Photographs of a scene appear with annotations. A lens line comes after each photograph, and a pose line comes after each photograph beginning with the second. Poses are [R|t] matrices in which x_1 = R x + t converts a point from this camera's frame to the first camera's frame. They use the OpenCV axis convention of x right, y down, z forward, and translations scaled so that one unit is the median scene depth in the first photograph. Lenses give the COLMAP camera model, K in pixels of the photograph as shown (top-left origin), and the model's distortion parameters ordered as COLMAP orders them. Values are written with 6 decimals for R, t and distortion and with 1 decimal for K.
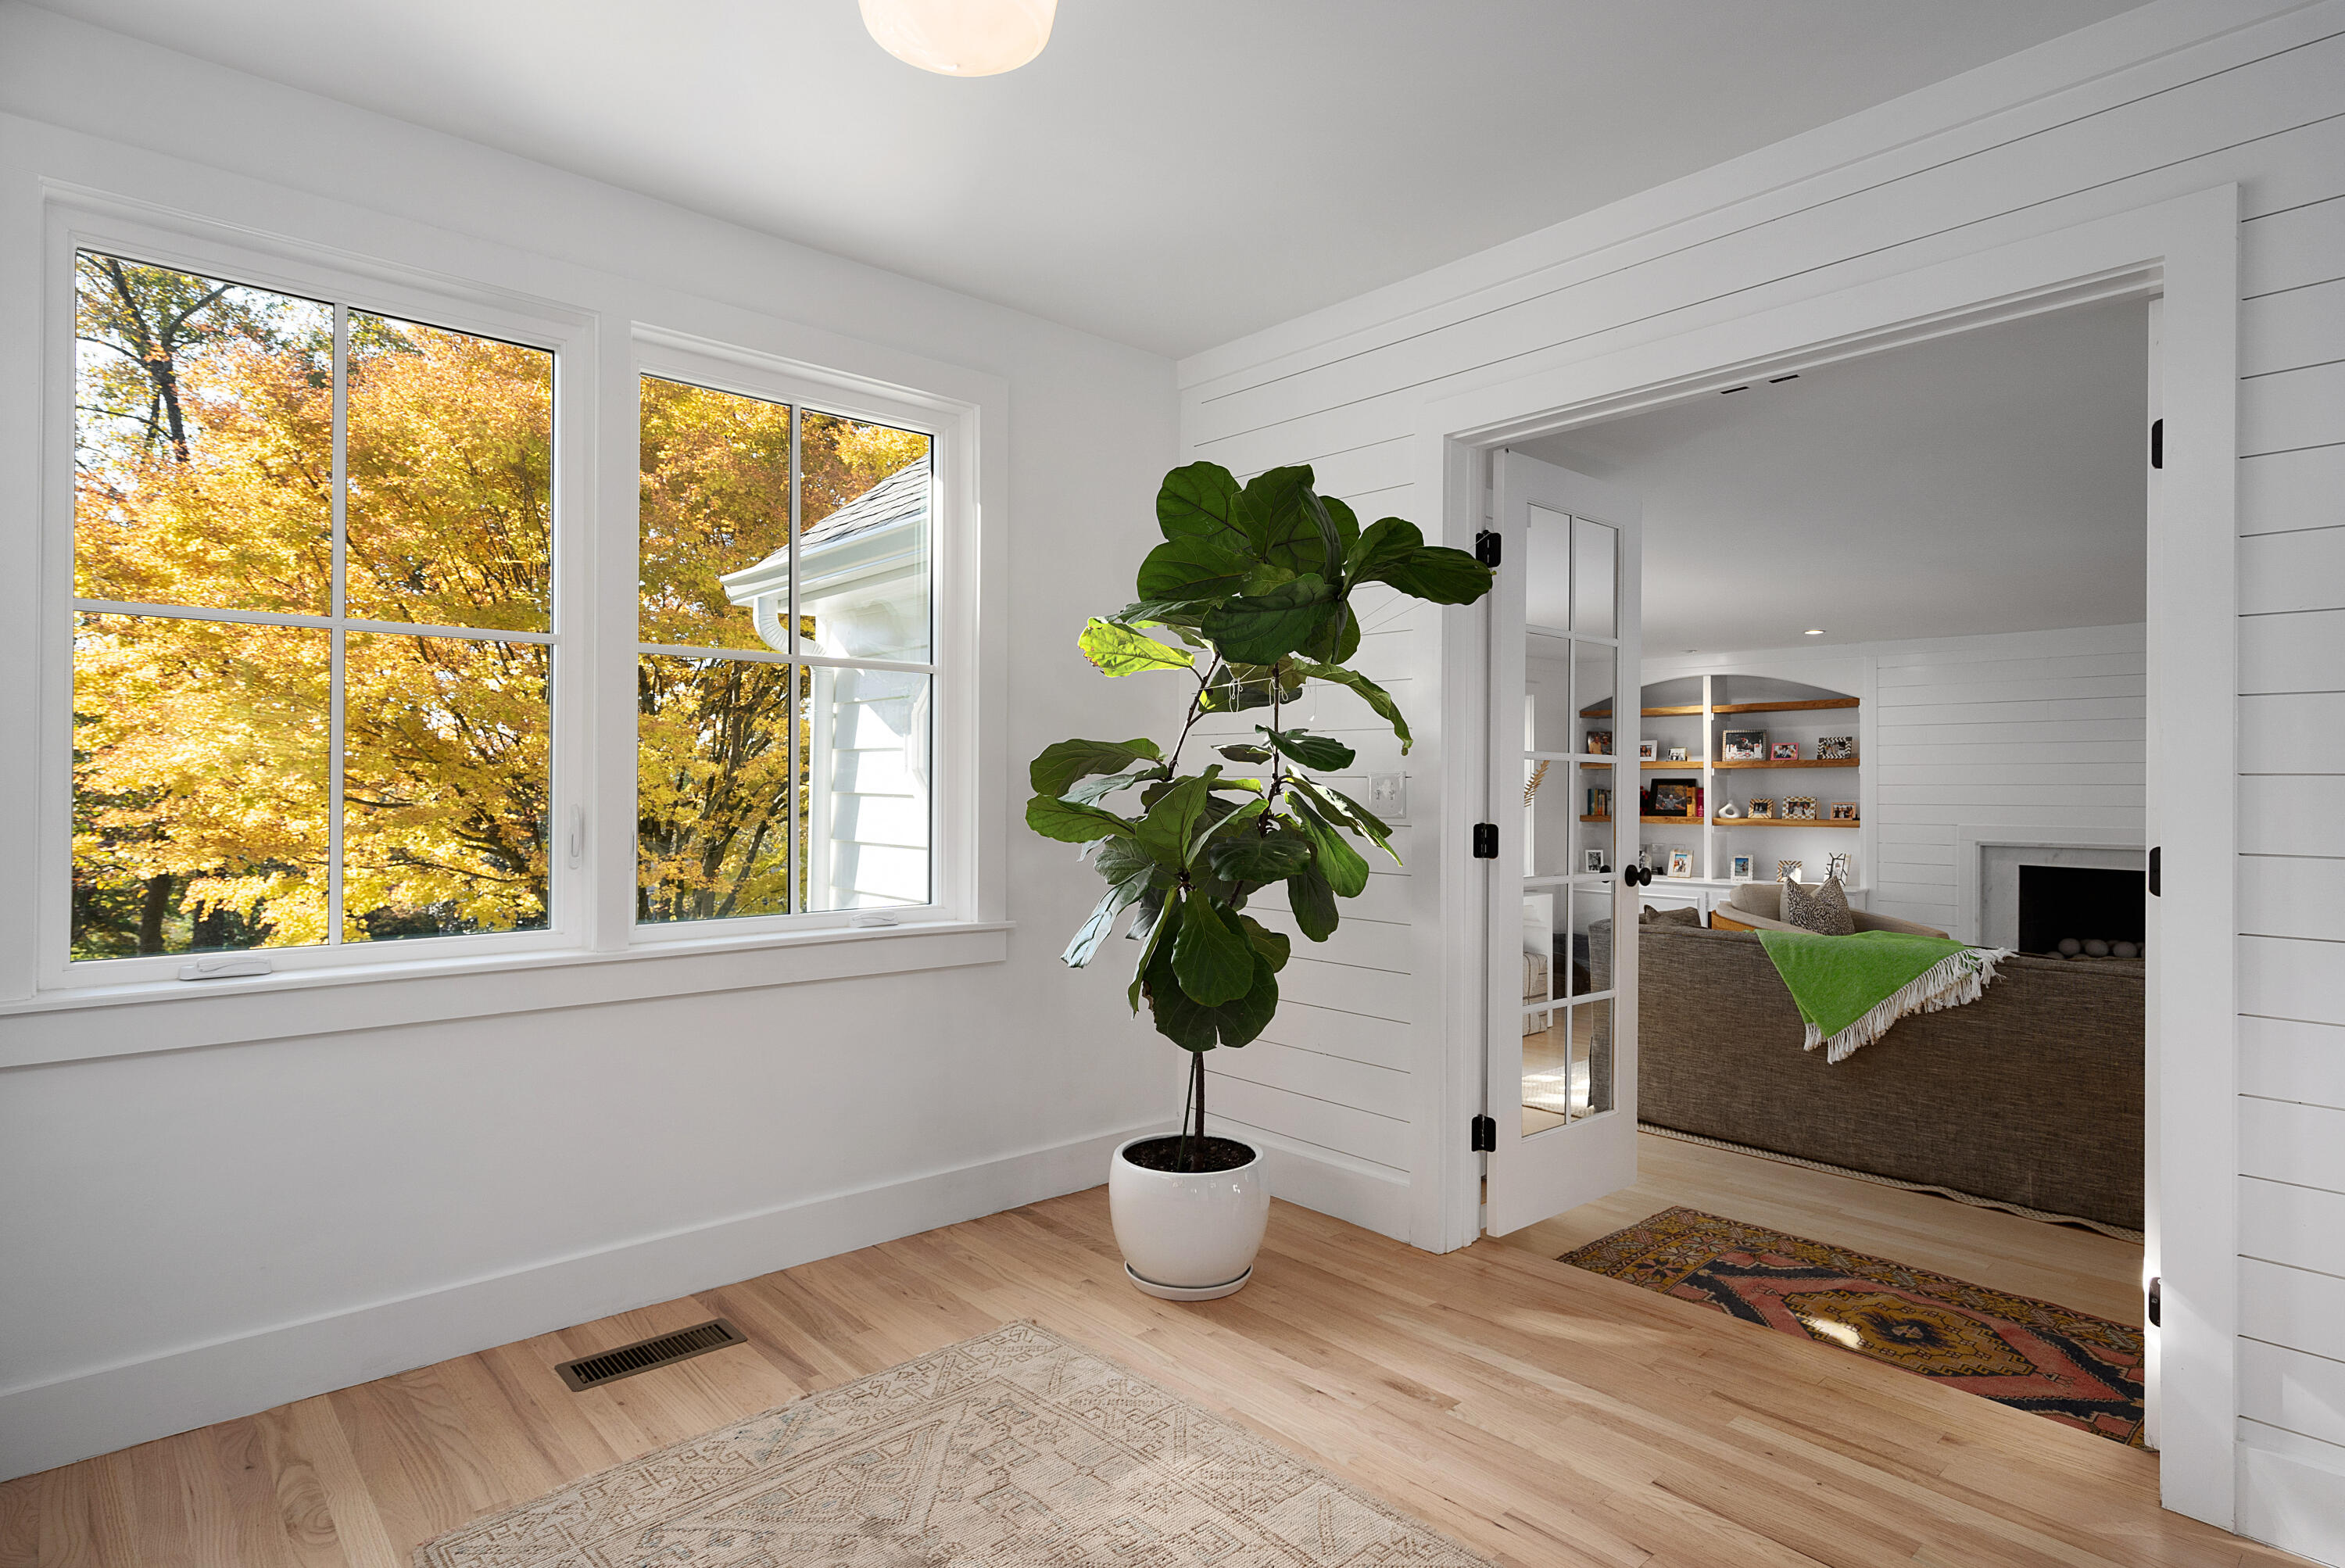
lens RADIAL K [[1235.3, 0, 1171.1], [0, 1235.3, 786.3], [0, 0, 1]] dist [-0.001038, -0.000556]
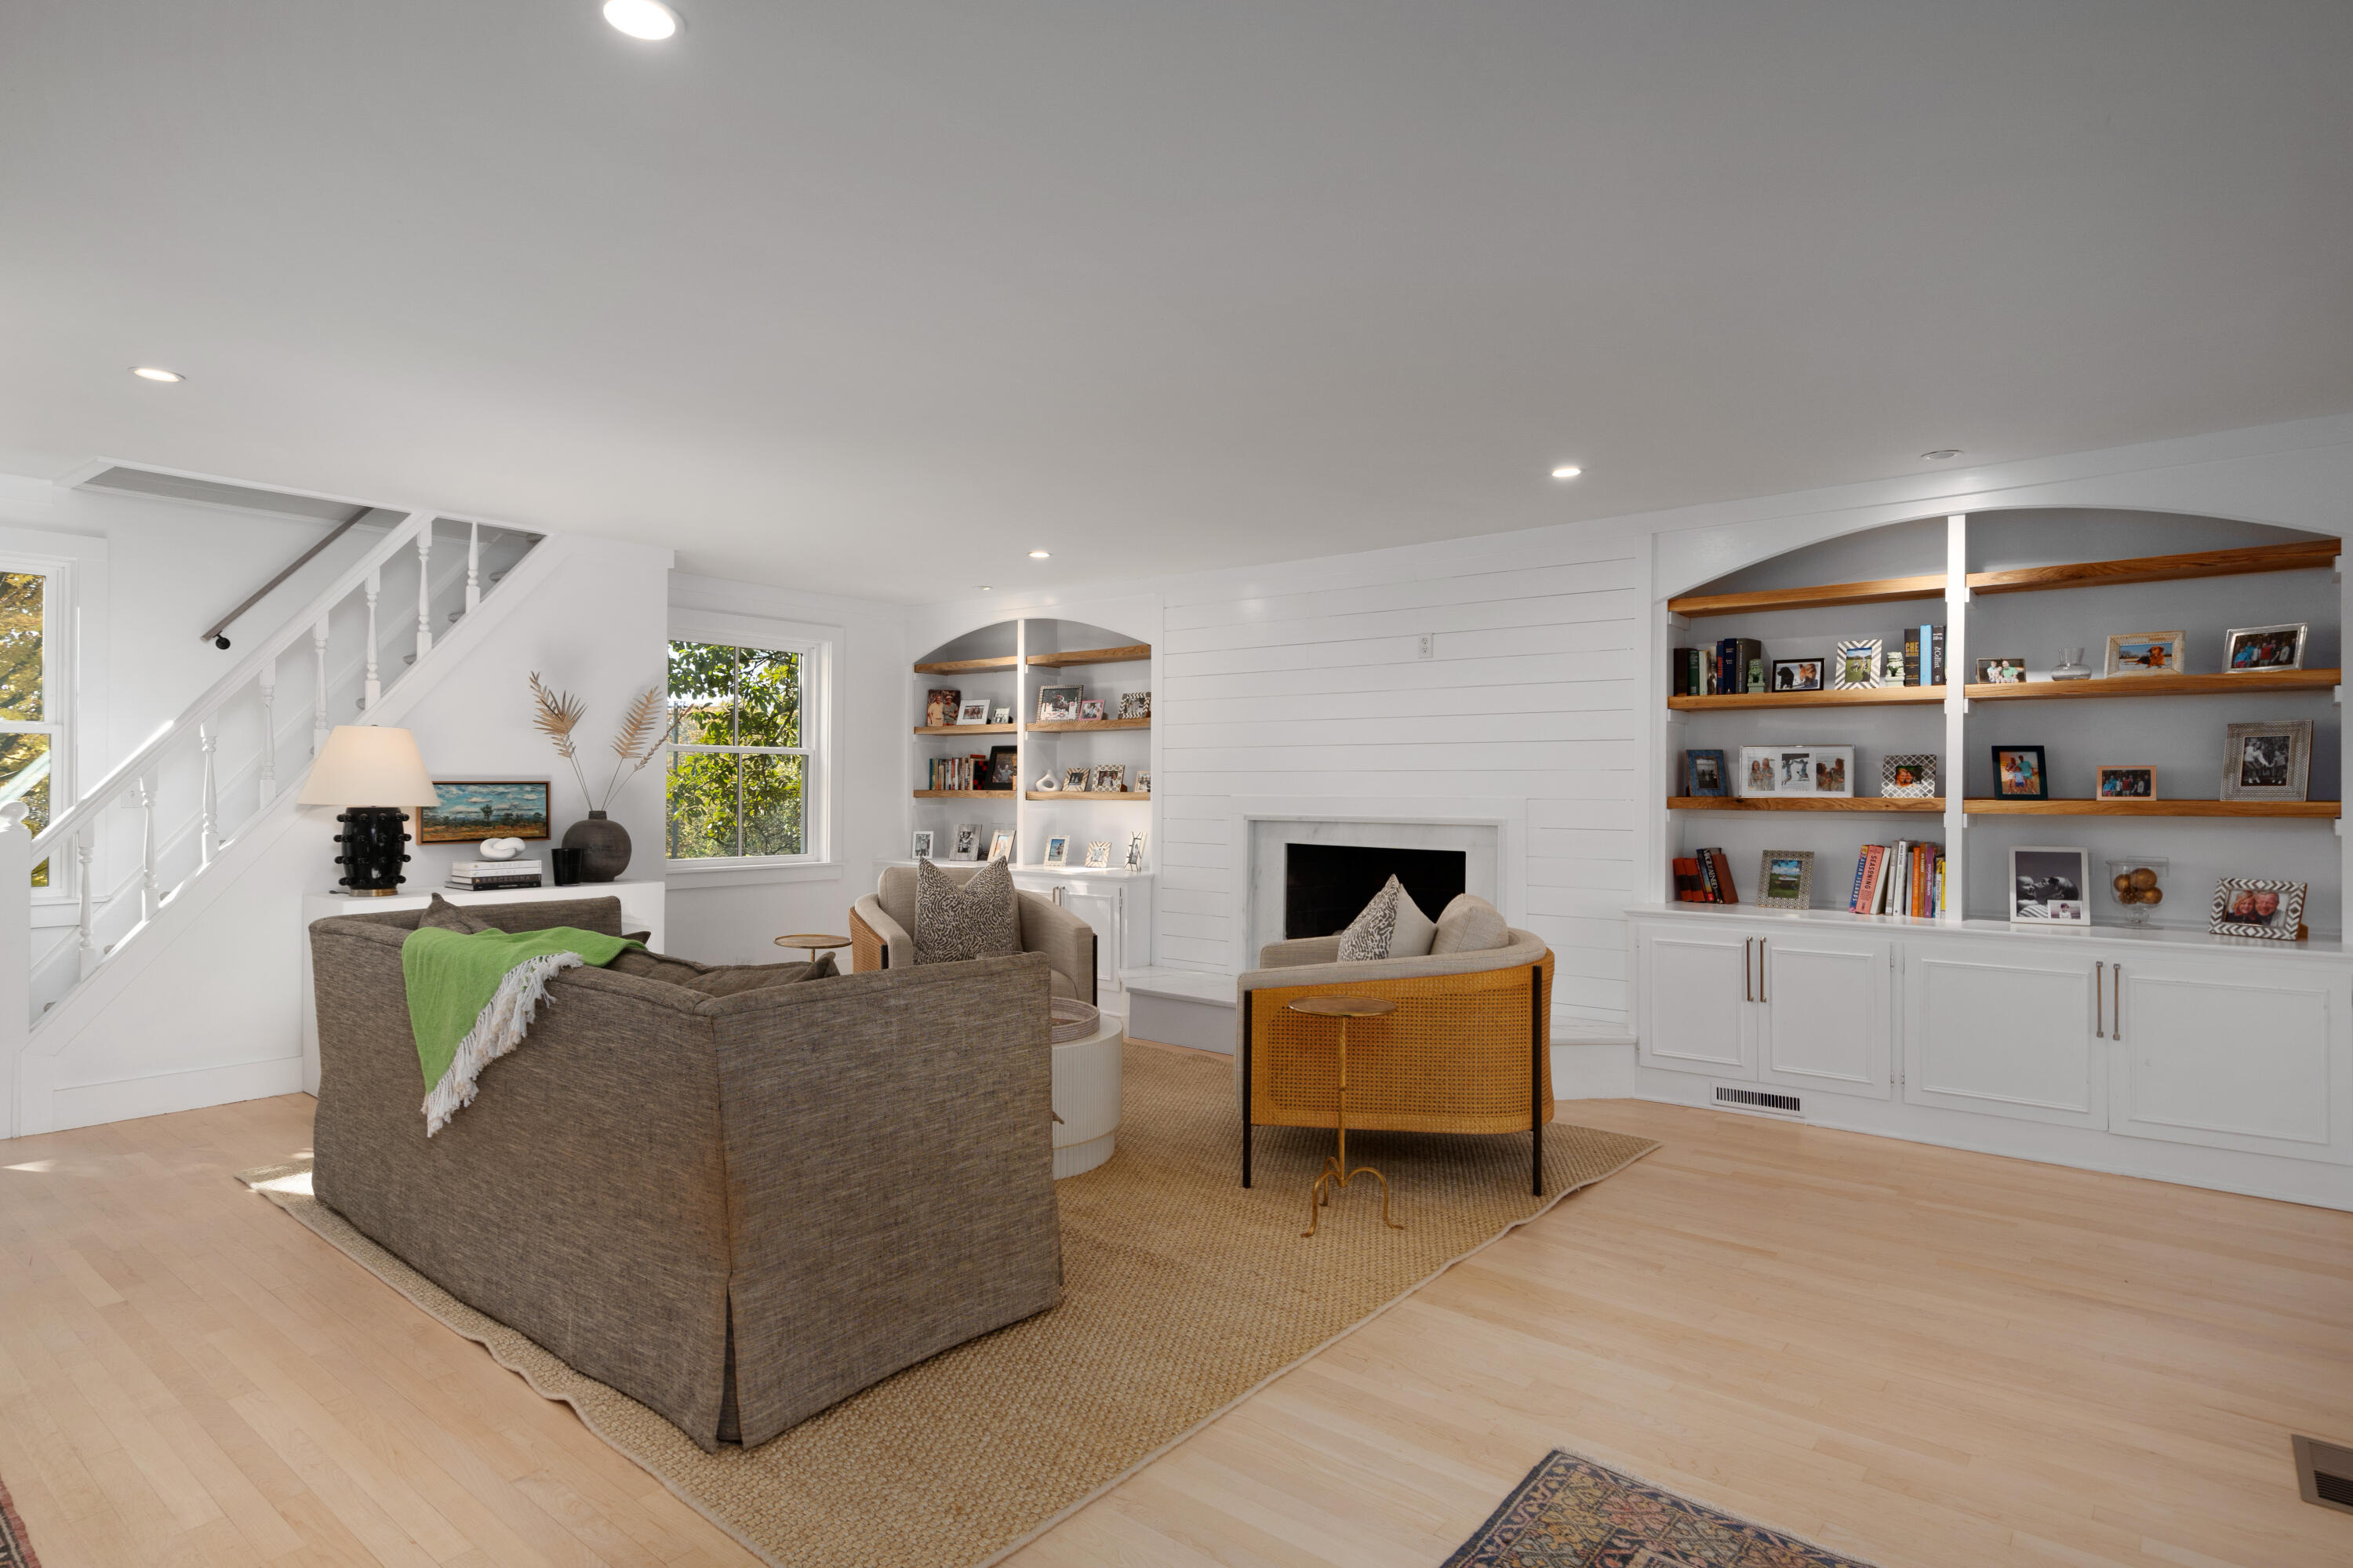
lens RADIAL K [[1239.5, 0, 1167.9], [0, 1239.5, 780.0], [0, 0, 1]] dist [-0.001038, -0.000556]
pose [[0.987525, 0.006256, 0.157337, 0.406397], [-0.005417, 0.999969, -0.005764, 0.022568], [-0.157368, 0.004840, 0.987528, 0.164401]]
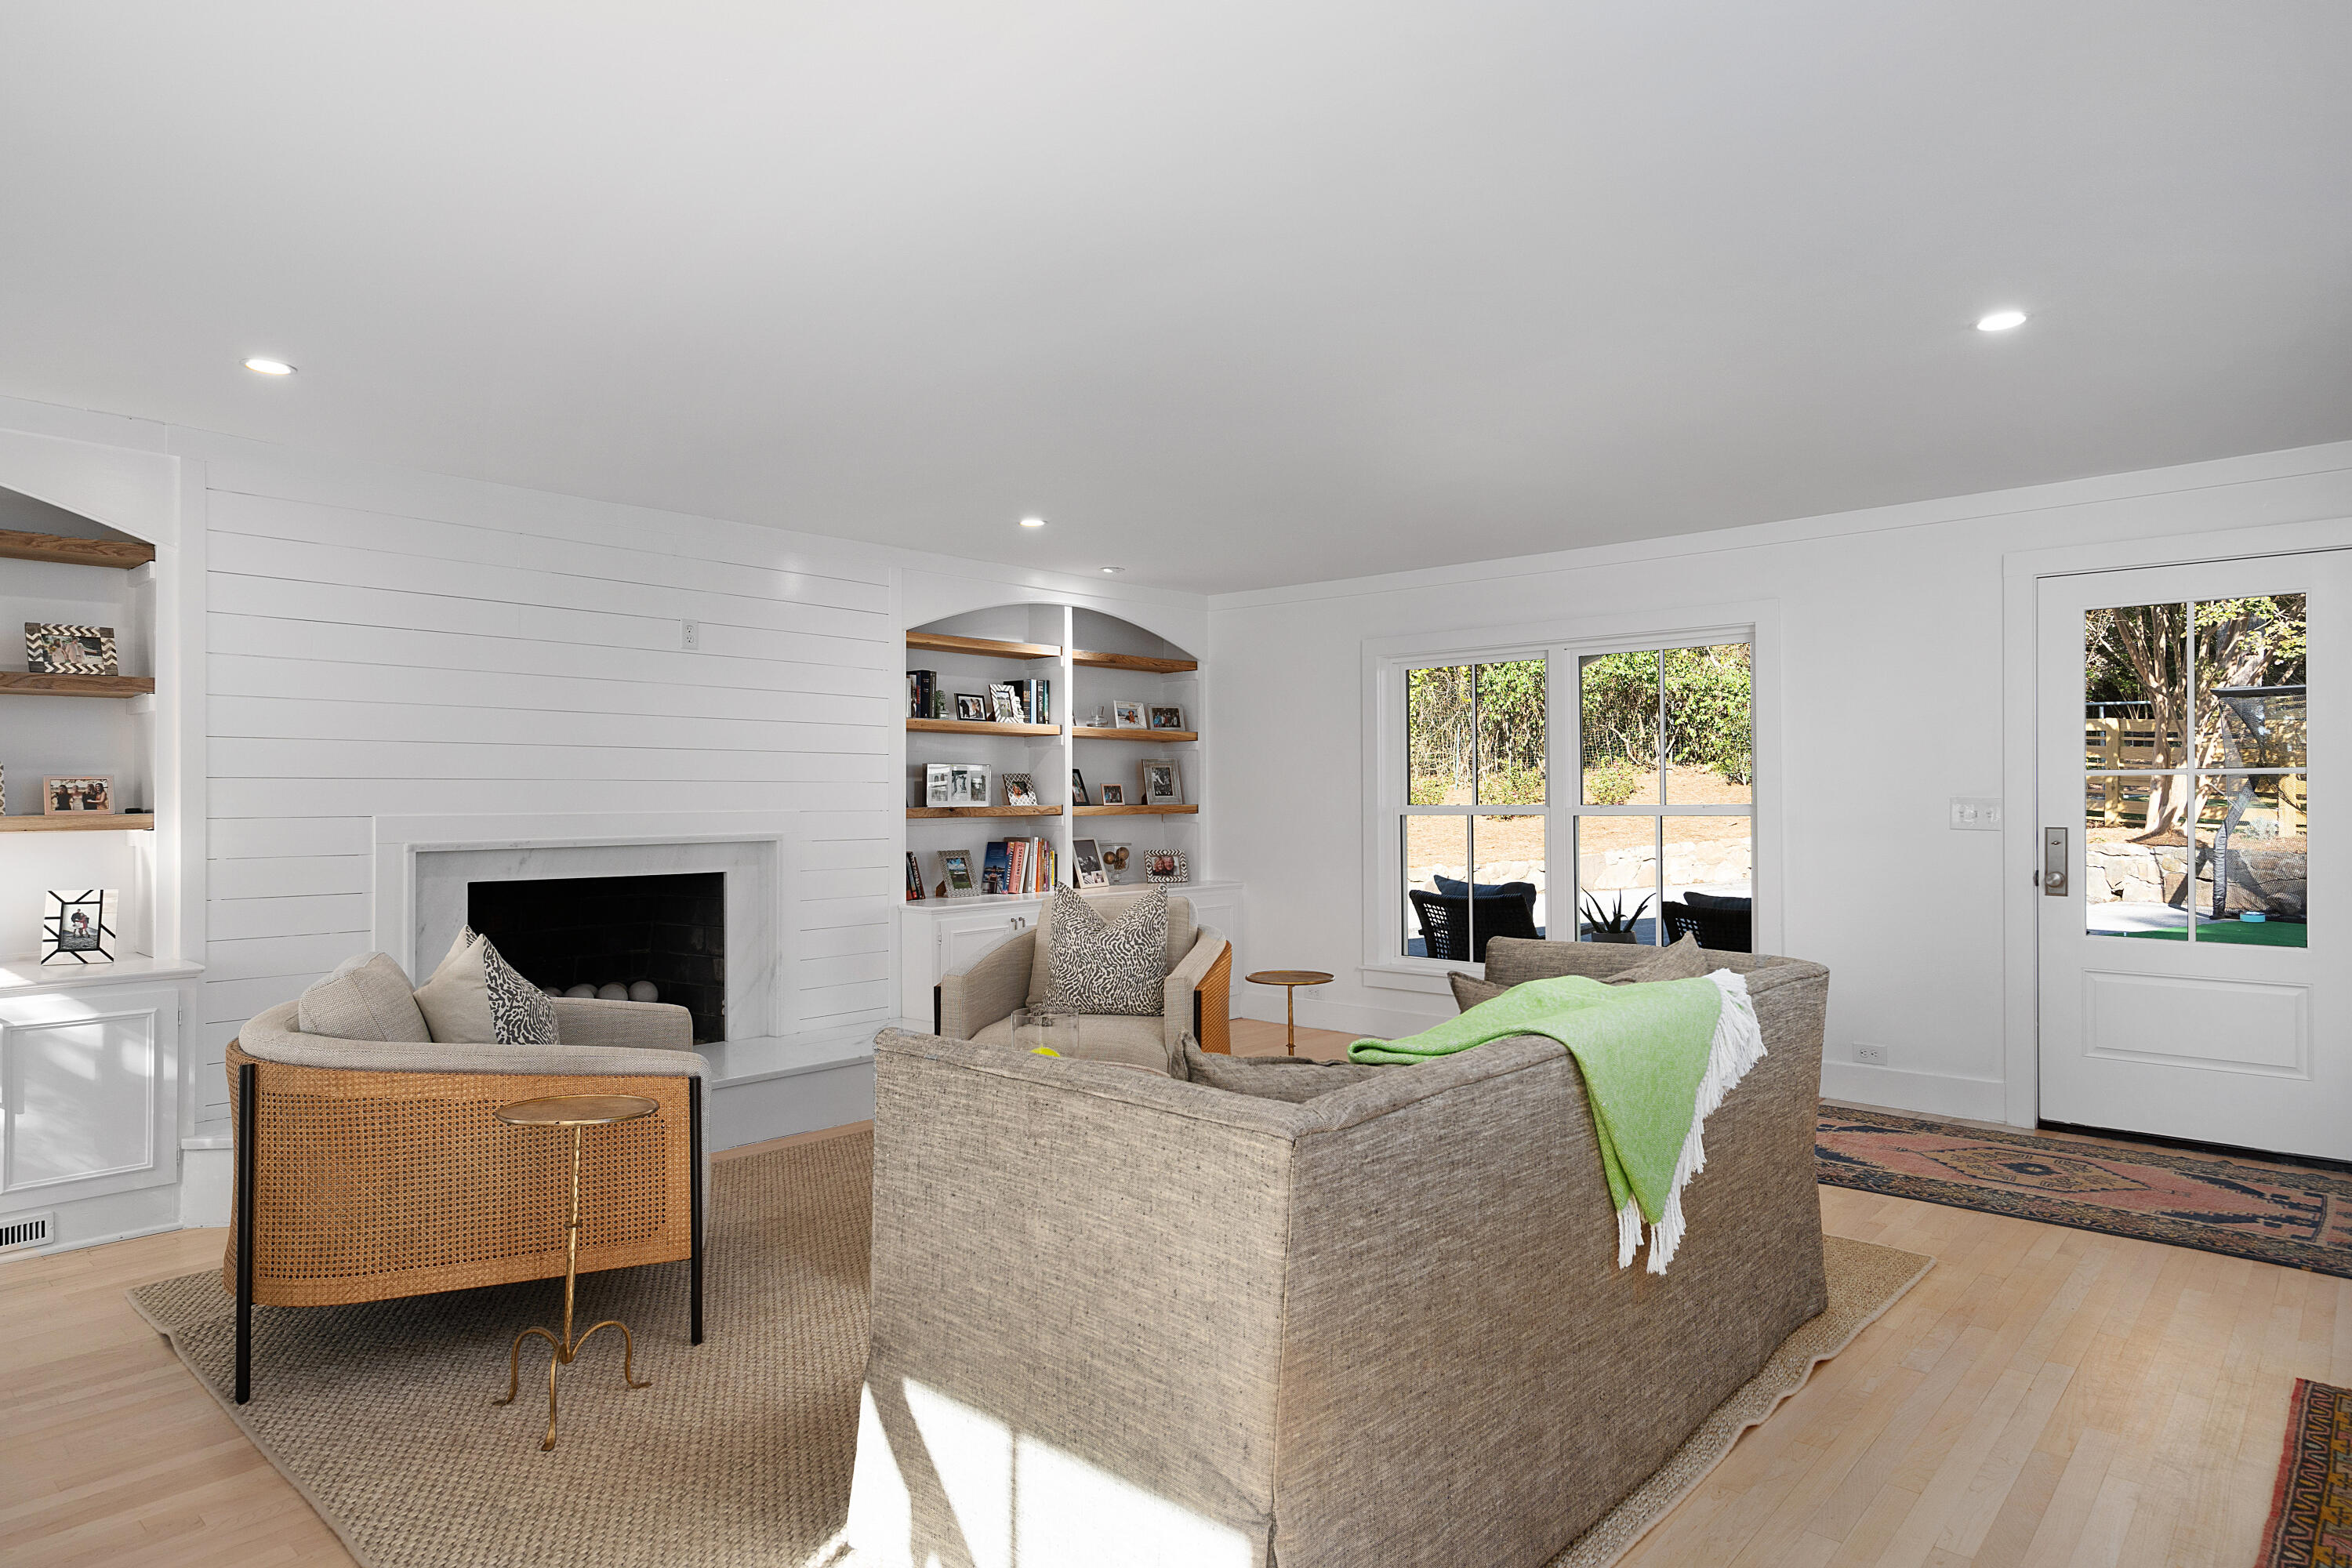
lens RADIAL K [[1364.2, 0, 1168.0], [0, 1364.2, 783.7], [0, 0, 1]] dist [0.020180, 0.000191]
pose [[-0.097811, 0.009355, 0.995161, 0.013582], [0.000818, 0.999956, -0.009320, 0.020342], [-0.995205, -0.000098, -0.097814, 0.629519]]
